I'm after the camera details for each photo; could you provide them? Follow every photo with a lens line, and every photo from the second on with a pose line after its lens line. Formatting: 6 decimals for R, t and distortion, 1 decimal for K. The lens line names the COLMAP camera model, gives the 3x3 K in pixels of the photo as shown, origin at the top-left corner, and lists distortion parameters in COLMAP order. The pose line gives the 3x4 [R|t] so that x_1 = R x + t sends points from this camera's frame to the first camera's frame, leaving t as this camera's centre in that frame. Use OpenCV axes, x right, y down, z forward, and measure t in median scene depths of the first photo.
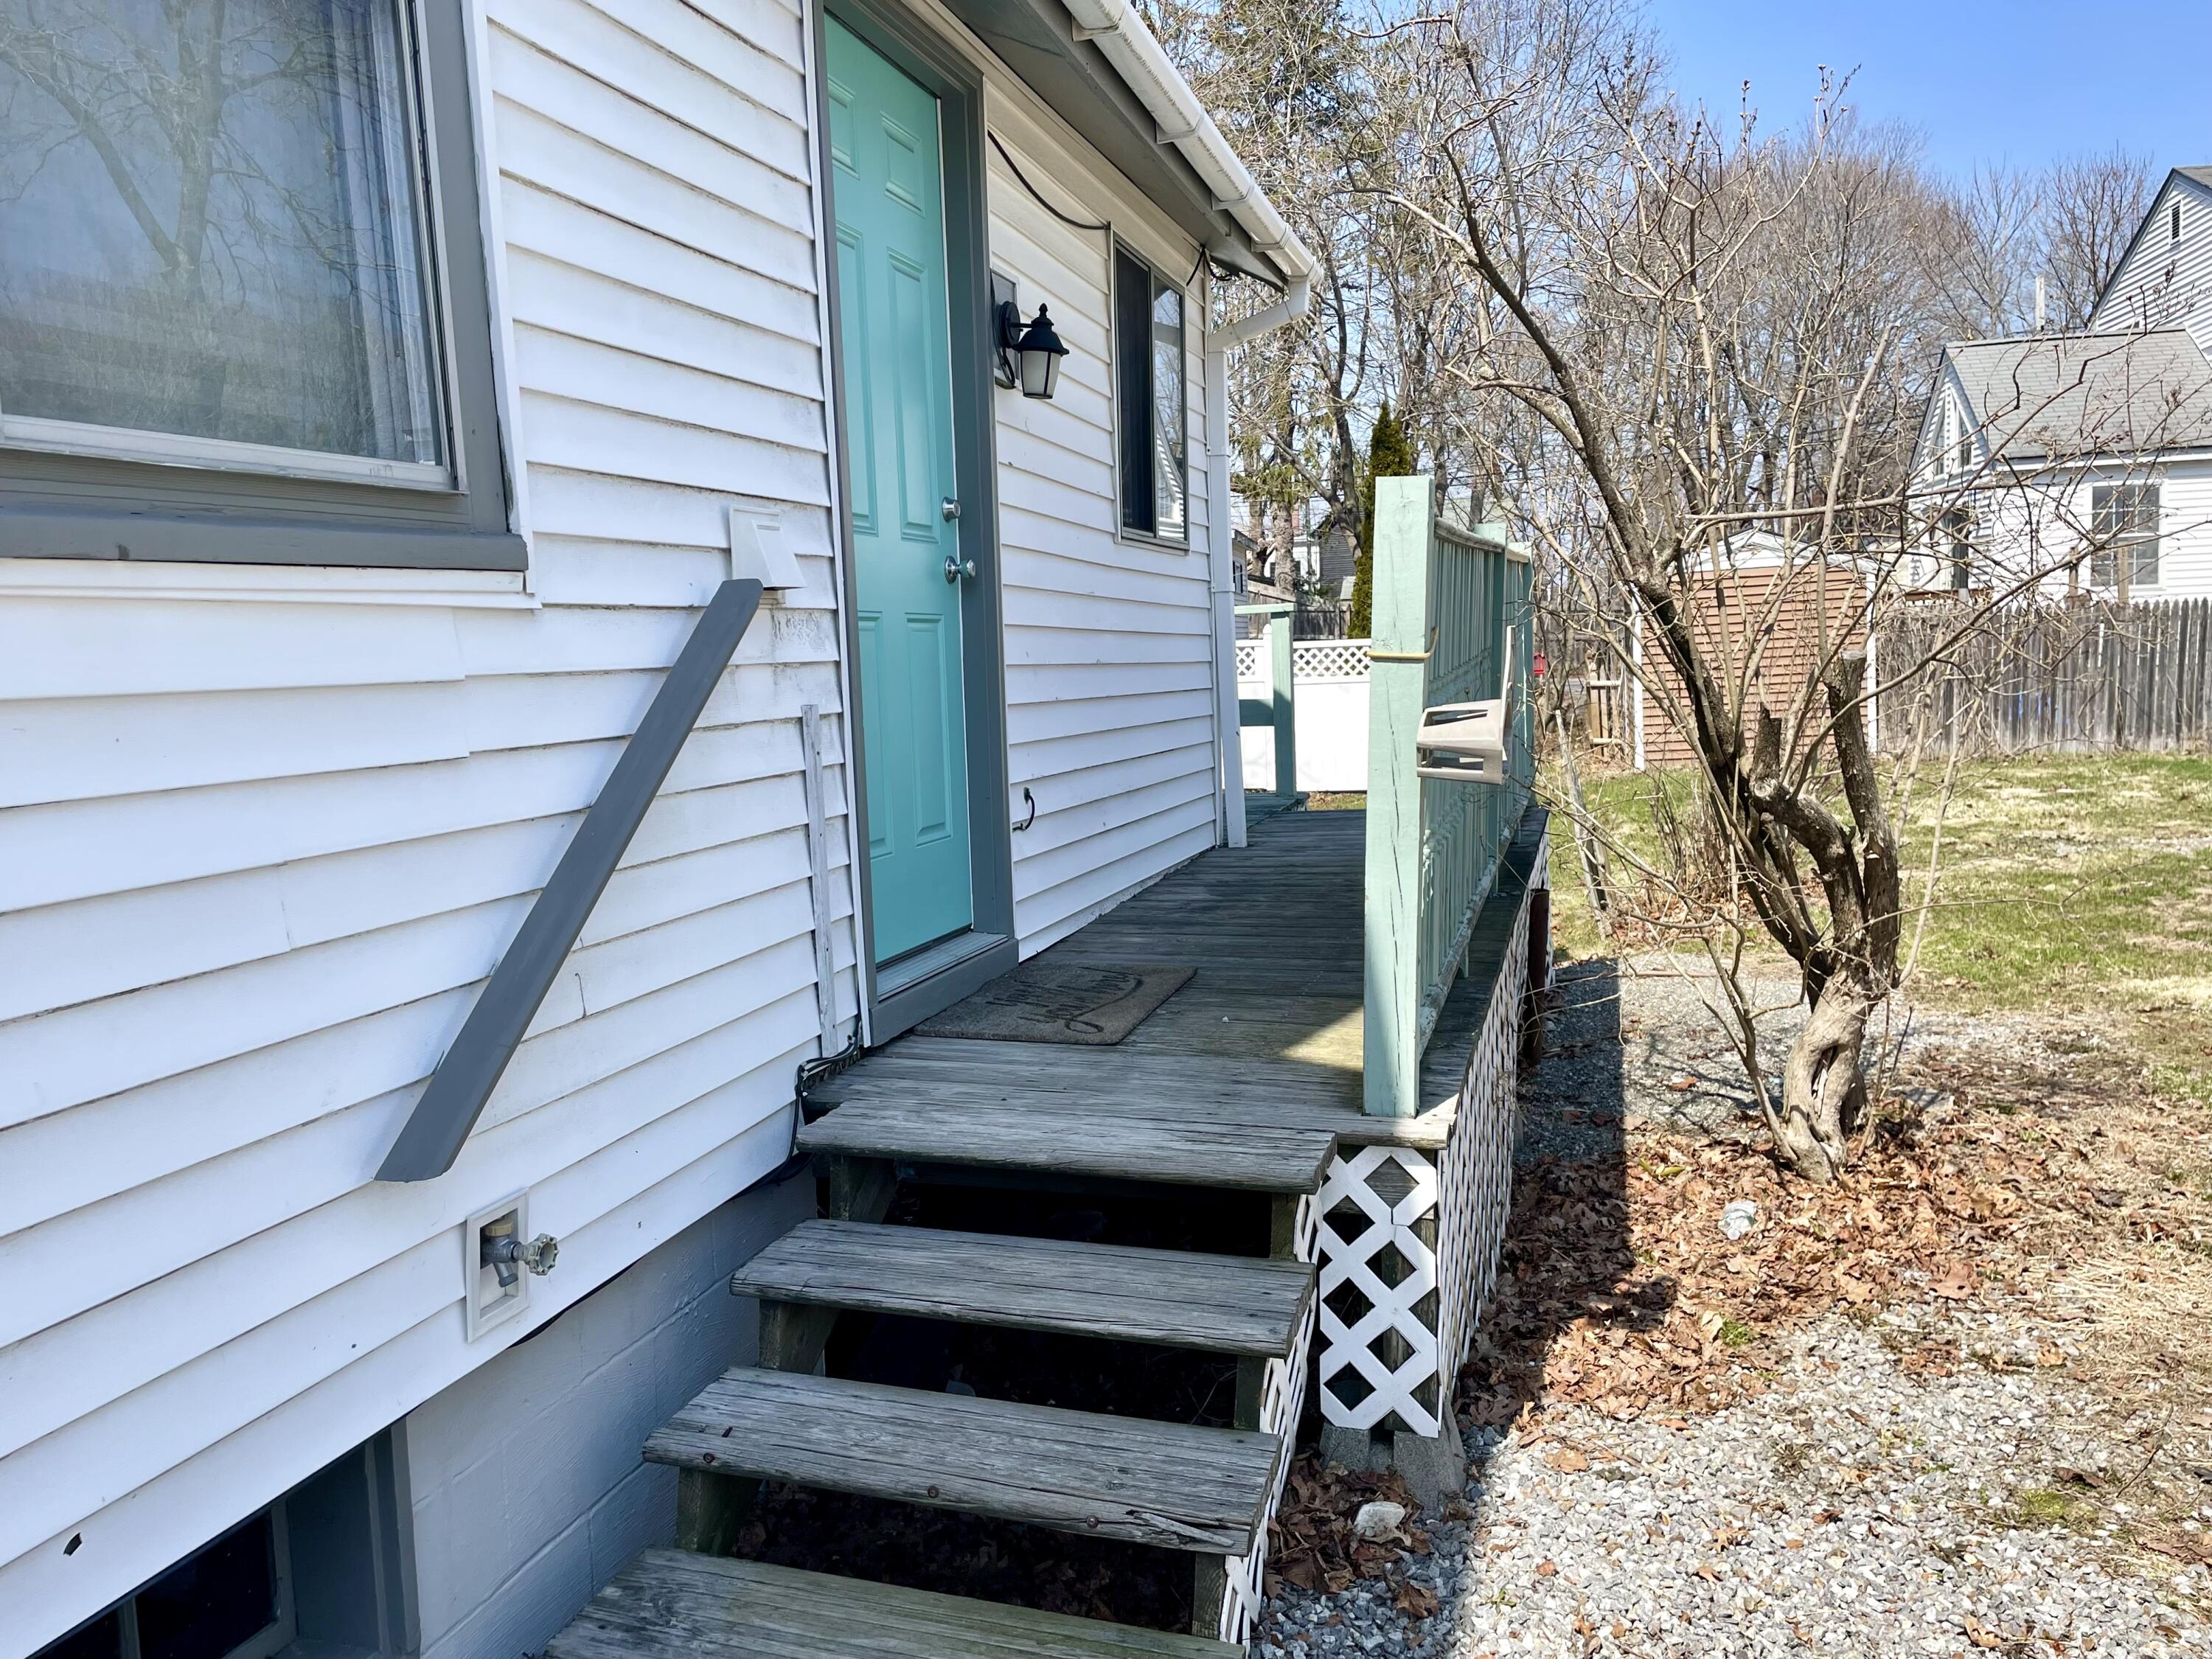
lens RADIAL K [[1712.5, 0, 1091.8], [0, 1712.5, 820.9], [0, 0, 1]] dist [0.052953, -0.001273]
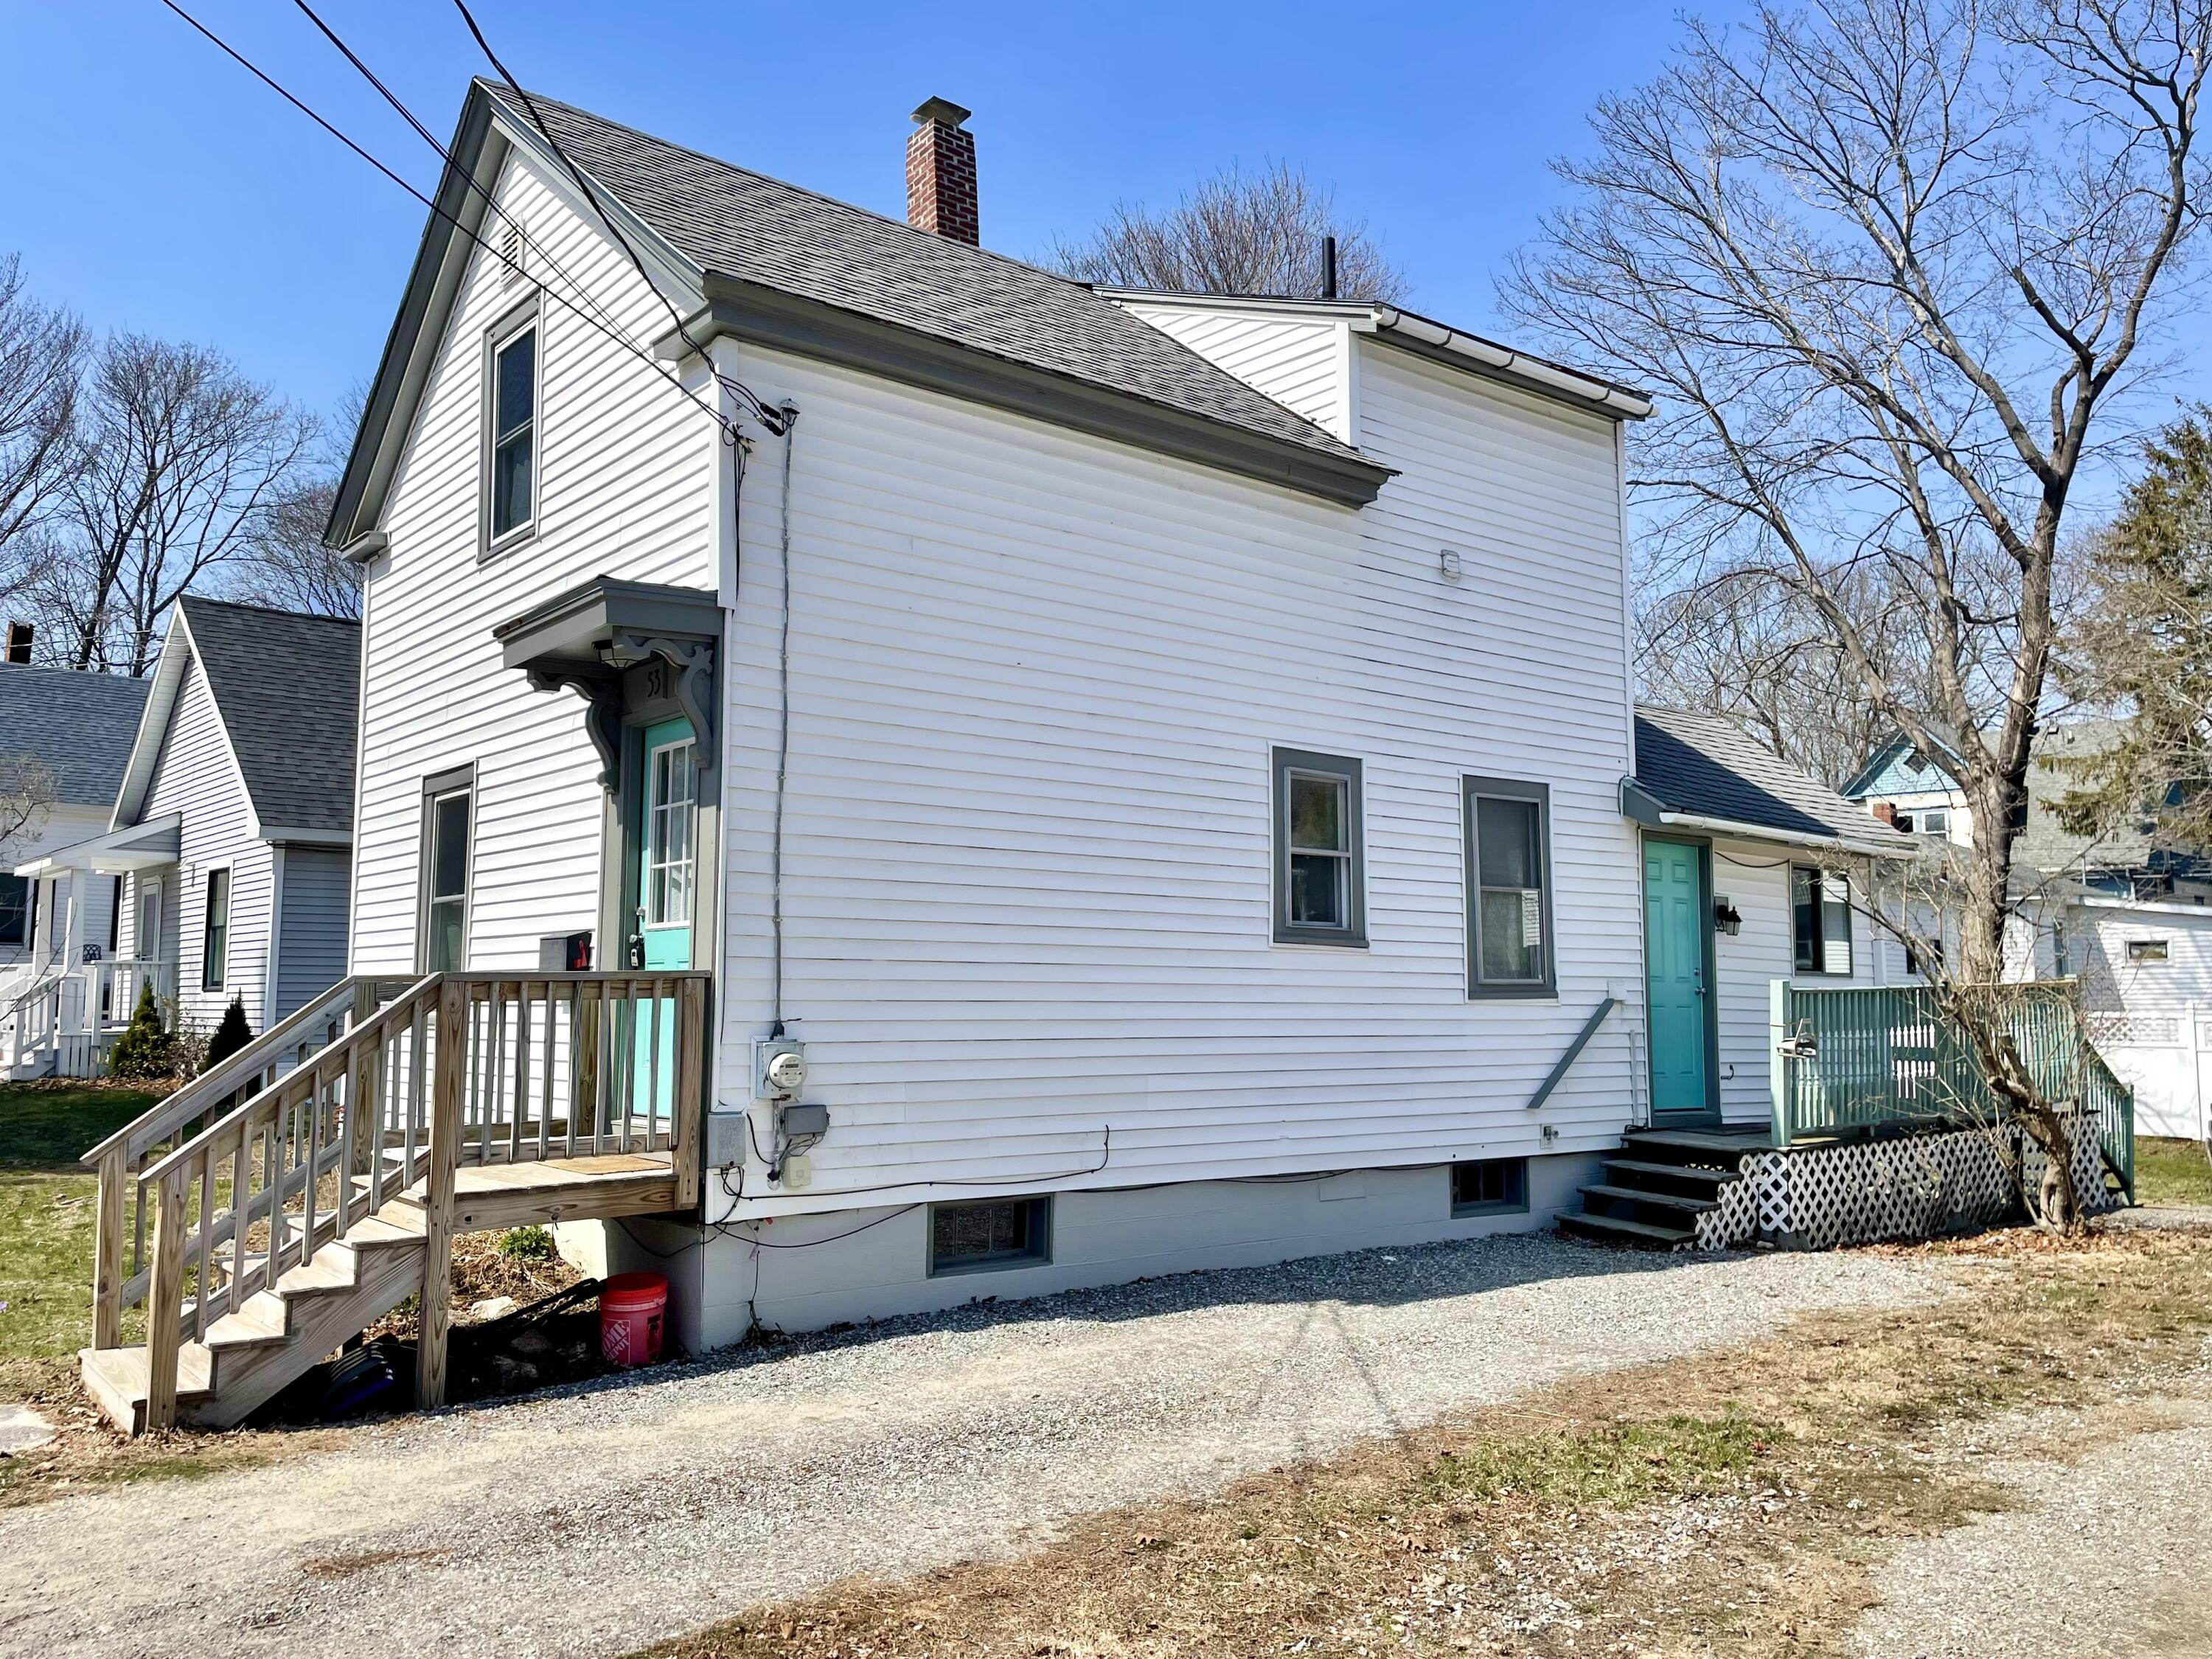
lens RADIAL K [[1712.5, 0, 1093.9], [0, 1712.5, 819.9], [0, 0, 1]] dist [0.052953, -0.001273]
pose [[0.824935, -0.019341, -0.564897, 1.099153], [-0.090943, 0.981852, -0.166423, 0.237451], [0.557864, 0.188662, 0.808205, -3.071085]]
